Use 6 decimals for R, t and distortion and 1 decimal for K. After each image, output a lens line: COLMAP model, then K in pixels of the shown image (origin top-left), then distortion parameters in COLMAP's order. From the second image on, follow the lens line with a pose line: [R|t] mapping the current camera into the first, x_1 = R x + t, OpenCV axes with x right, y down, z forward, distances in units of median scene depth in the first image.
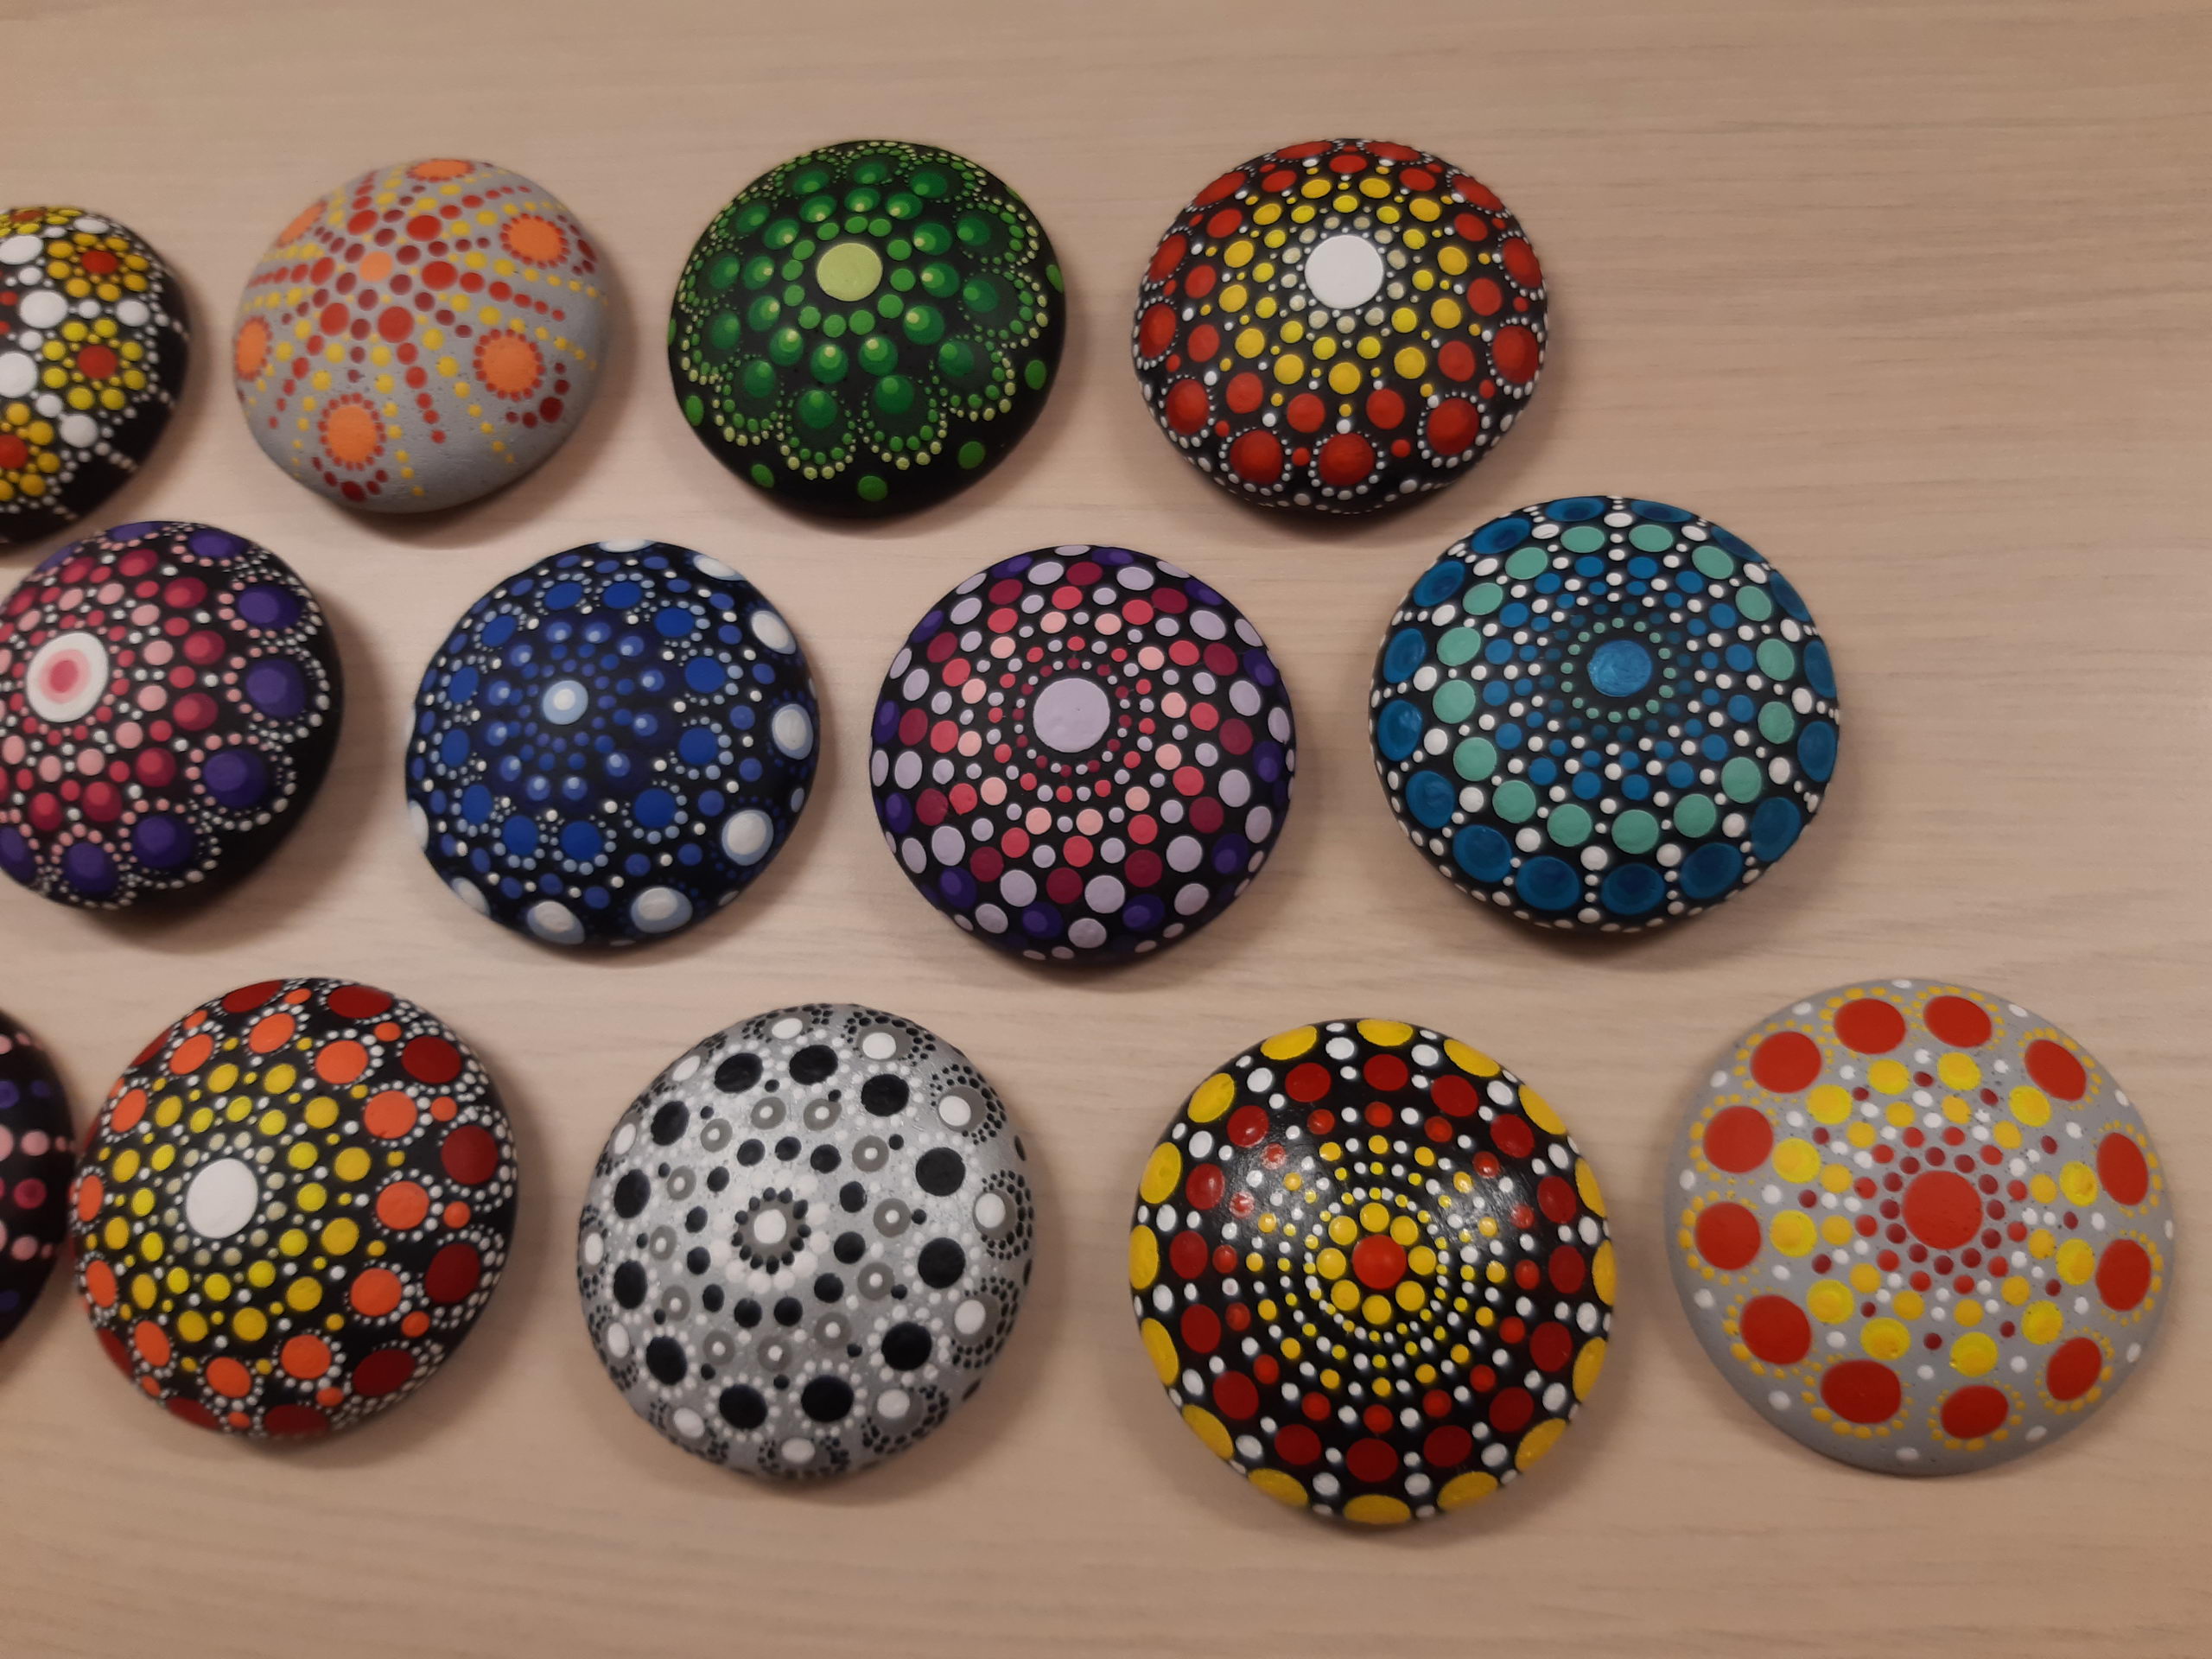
lens RADIAL K [[1686.4, 0, 1106.0], [0, 1686.4, 829.5], [0, 0, 1]] dist [-0.003181, -0.107981]
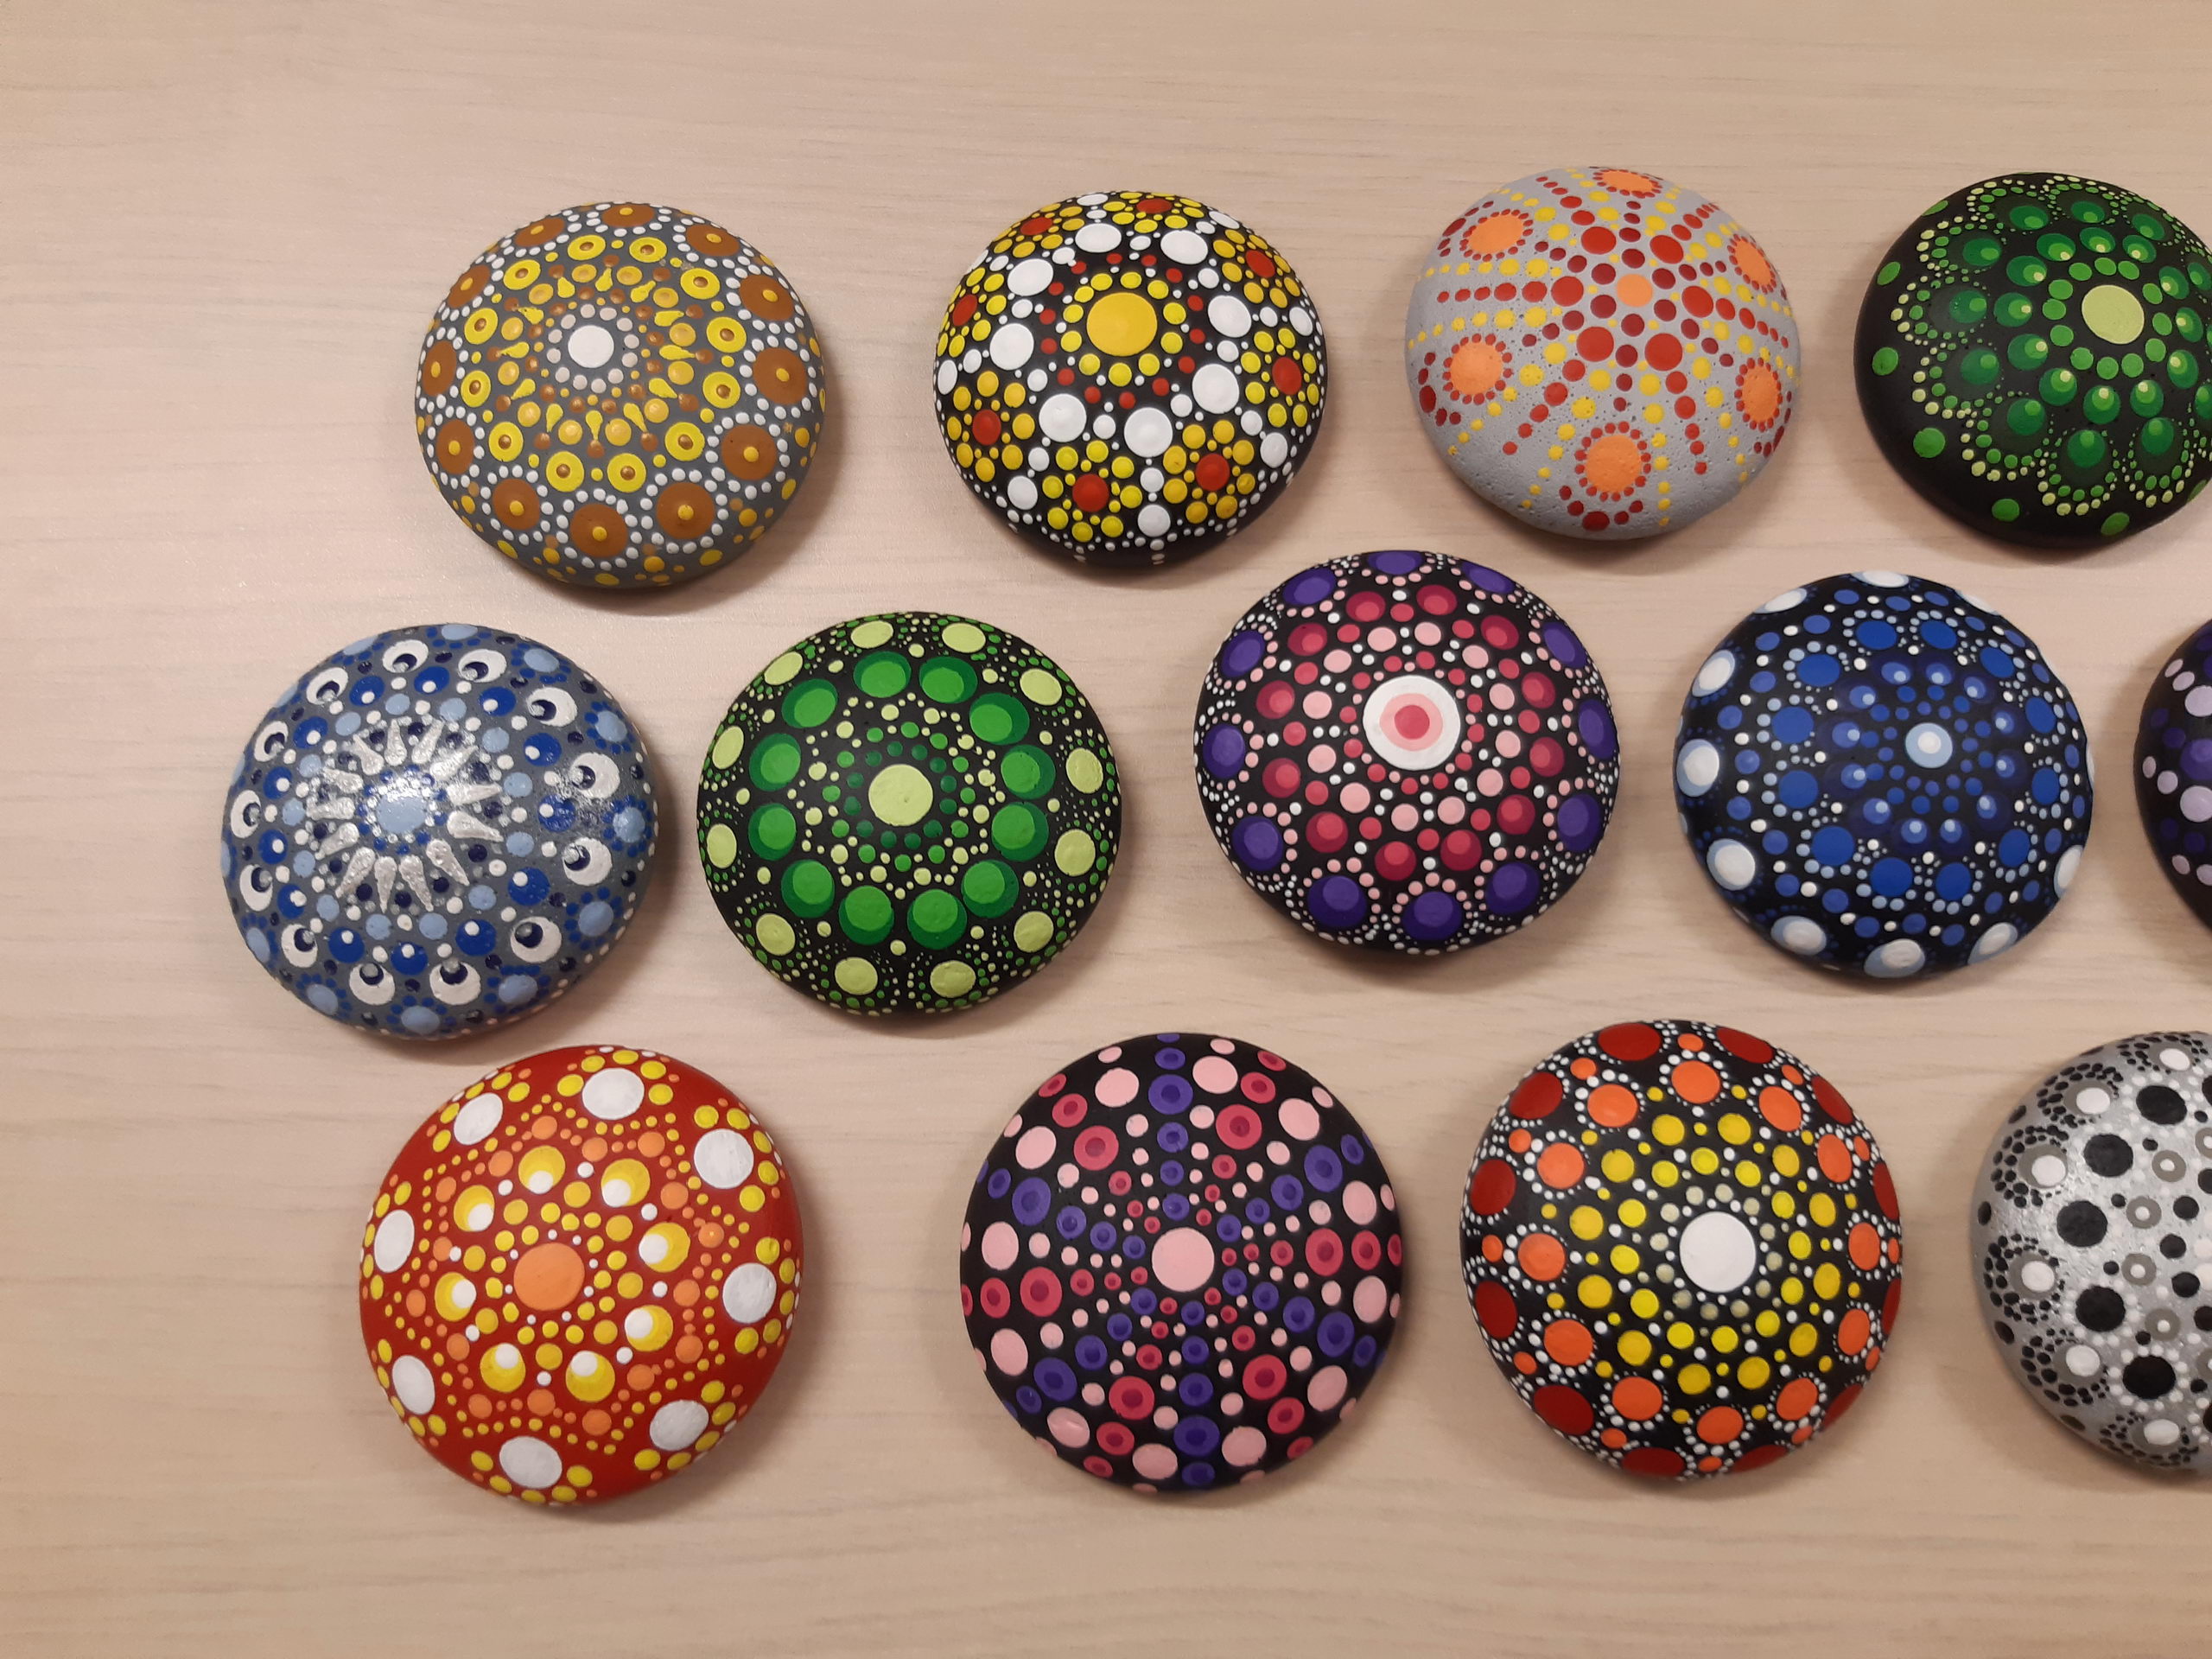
lens RADIAL K [[1662.6, 0, 1106.0], [0, 1662.6, 829.5], [0, 0, 1]] dist [0.001980, -0.089031]
pose [[0.997537, -0.017889, 0.067826, -0.878493], [0.013415, 0.997740, 0.065847, -0.096596], [-0.068850, -0.064775, 0.995522, 0.035031]]
